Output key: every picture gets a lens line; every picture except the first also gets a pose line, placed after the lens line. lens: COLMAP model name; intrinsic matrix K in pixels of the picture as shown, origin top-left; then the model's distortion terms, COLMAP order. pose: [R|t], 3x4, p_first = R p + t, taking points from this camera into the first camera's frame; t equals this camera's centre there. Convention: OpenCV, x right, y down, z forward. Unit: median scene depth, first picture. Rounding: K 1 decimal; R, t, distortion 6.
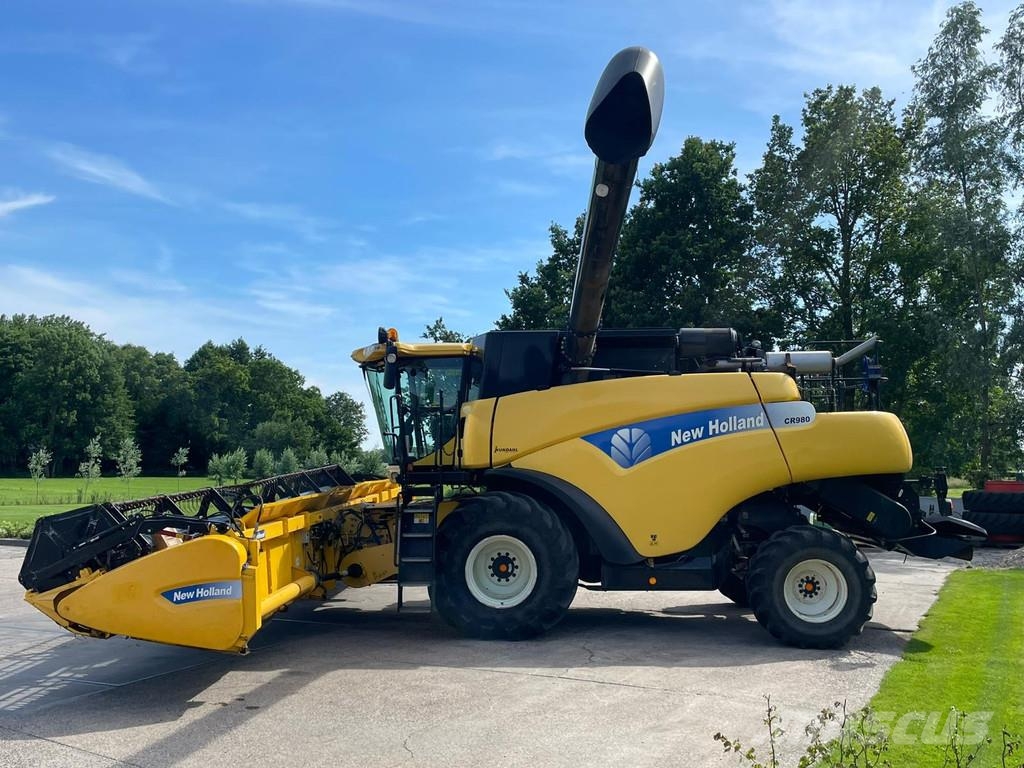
lens RADIAL K [[1356.4, 0, 495.0], [0, 1356.4, 382.9], [0, 0, 1]] dist [0.108003, -0.067798]
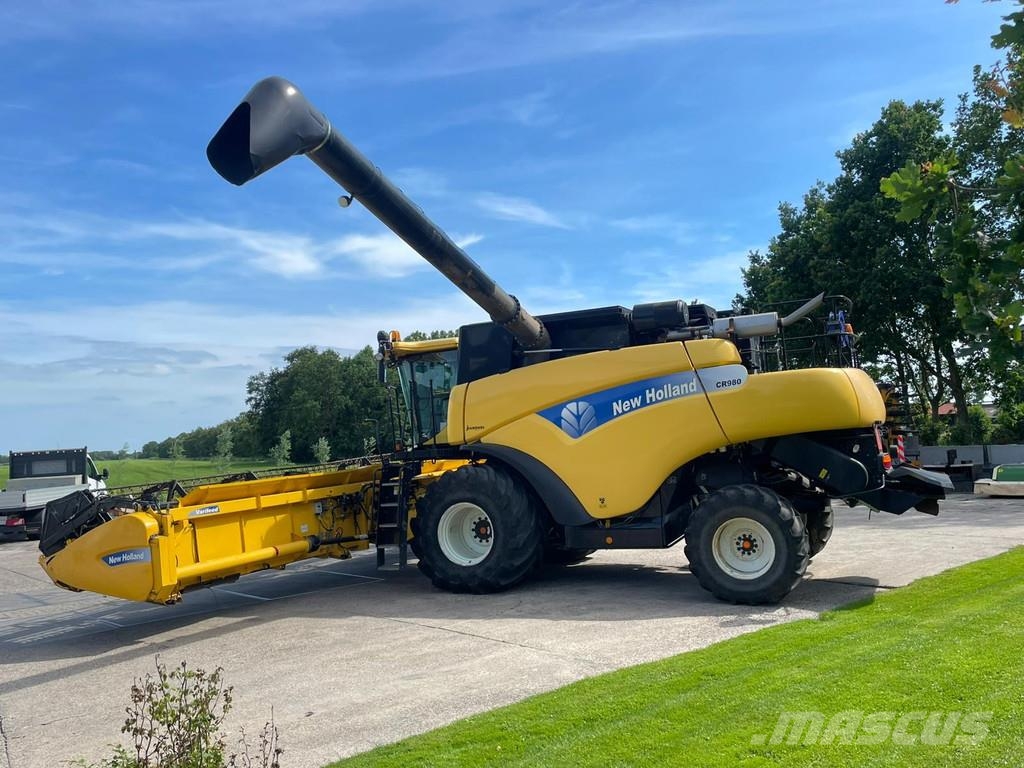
lens RADIAL K [[1148.8, 0, 512.0], [0, 1148.8, 384.0], [0, 0, 1]] dist [0.164970, -0.425788]
pose [[0.885894, -0.072118, -0.458248, 0.479903], [0.079843, 0.996804, -0.002520, 0.017130], [0.456966, -0.034356, 0.888821, 0.149688]]
